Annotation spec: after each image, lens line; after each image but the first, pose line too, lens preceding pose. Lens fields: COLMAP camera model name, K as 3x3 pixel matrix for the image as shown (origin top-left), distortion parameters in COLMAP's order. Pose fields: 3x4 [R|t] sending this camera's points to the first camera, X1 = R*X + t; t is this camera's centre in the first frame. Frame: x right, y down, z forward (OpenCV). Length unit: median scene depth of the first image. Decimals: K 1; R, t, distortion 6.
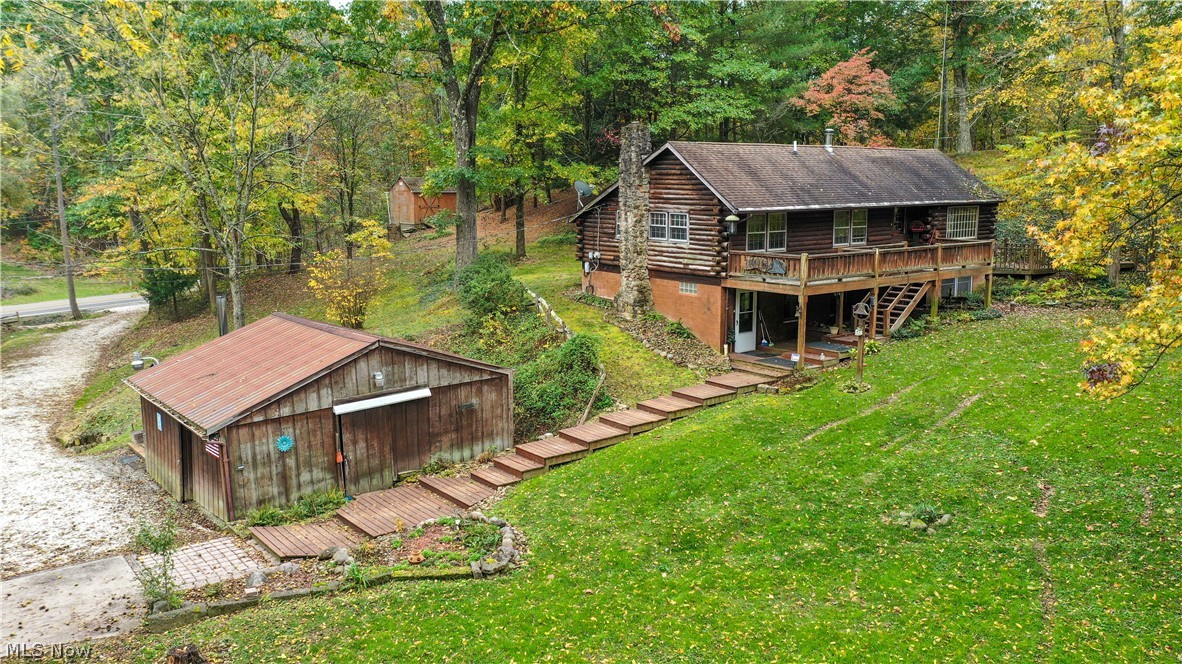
lens RADIAL K [[937.9, 0, 591.0], [0, 937.9, 332.0], [0, 0, 1]] dist [0.016279, 0.002651]
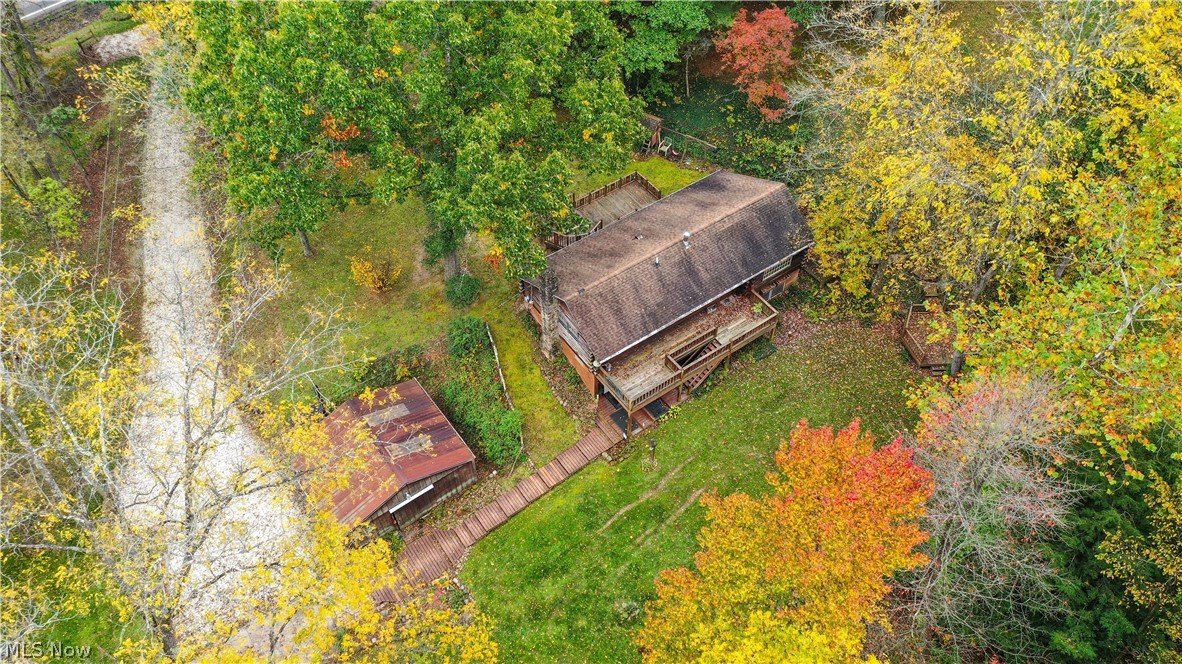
lens RADIAL K [[937.9, 0, 591.0], [0, 937.9, 332.0], [0, 0, 1]] dist [0.016279, 0.002651]
pose [[0.998555, 0.042719, -0.032611, 0.179405], [-0.010761, 0.753429, 0.657441, -1.212101], [0.052655, -0.656140, 0.752800, -0.251621]]
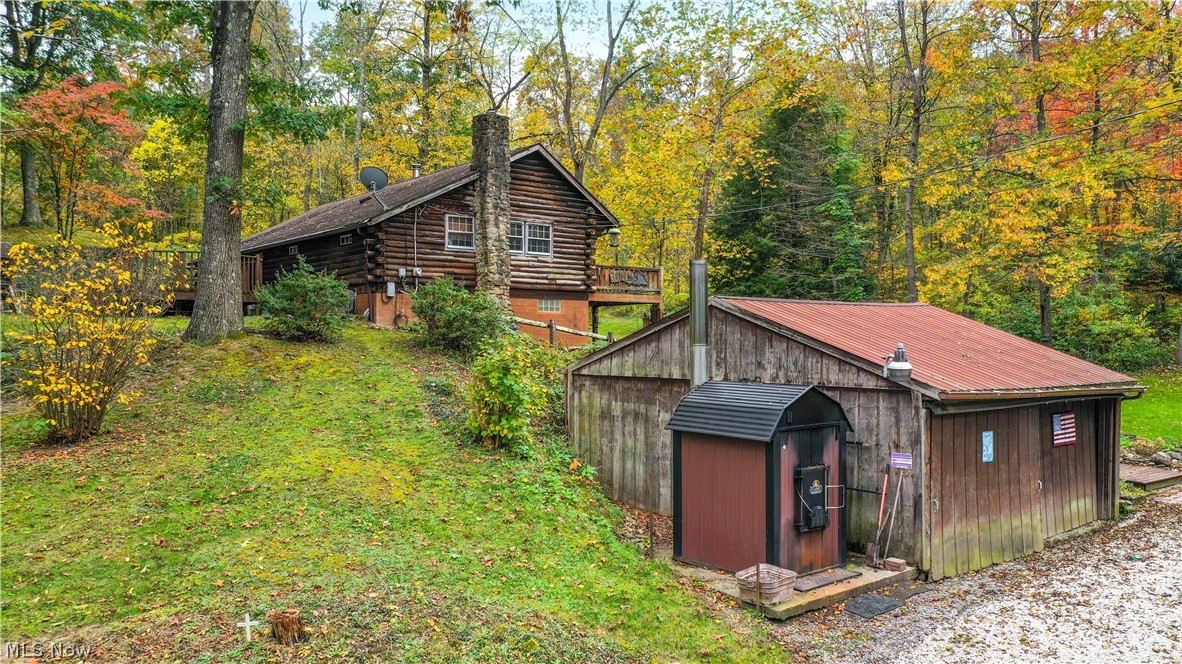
lens RADIAL K [[937.9, 0, 591.0], [0, 937.9, 332.0], [0, 0, 1]] dist [0.016279, 0.002651]
pose [[-0.009617, 0.013161, 0.999867, -0.814313], [0.165922, 0.986073, -0.011383, -0.004513], [-0.986092, 0.165791, -0.011667, 0.978746]]
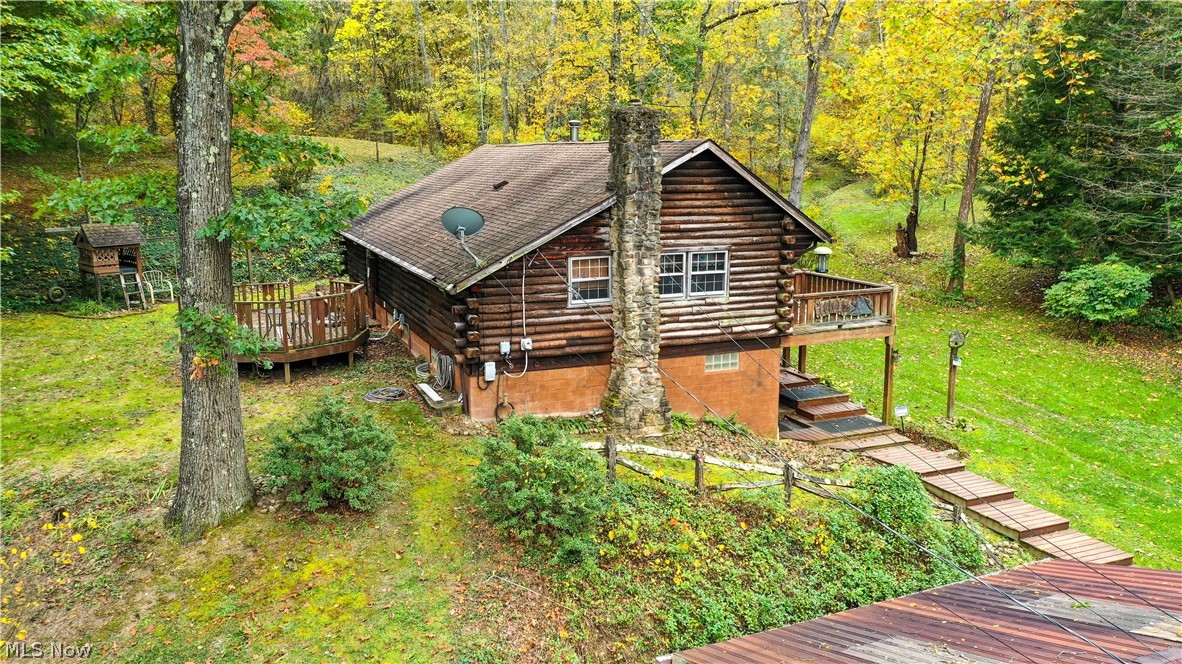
lens RADIAL K [[937.9, 0, 591.0], [0, 937.9, 332.0], [0, 0, 1]] dist [0.016279, 0.002651]
pose [[0.265604, -0.180785, 0.946980, -0.546910], [0.159224, 0.976998, 0.141858, -0.176845], [-0.950843, 0.113104, 0.288279, 0.897974]]
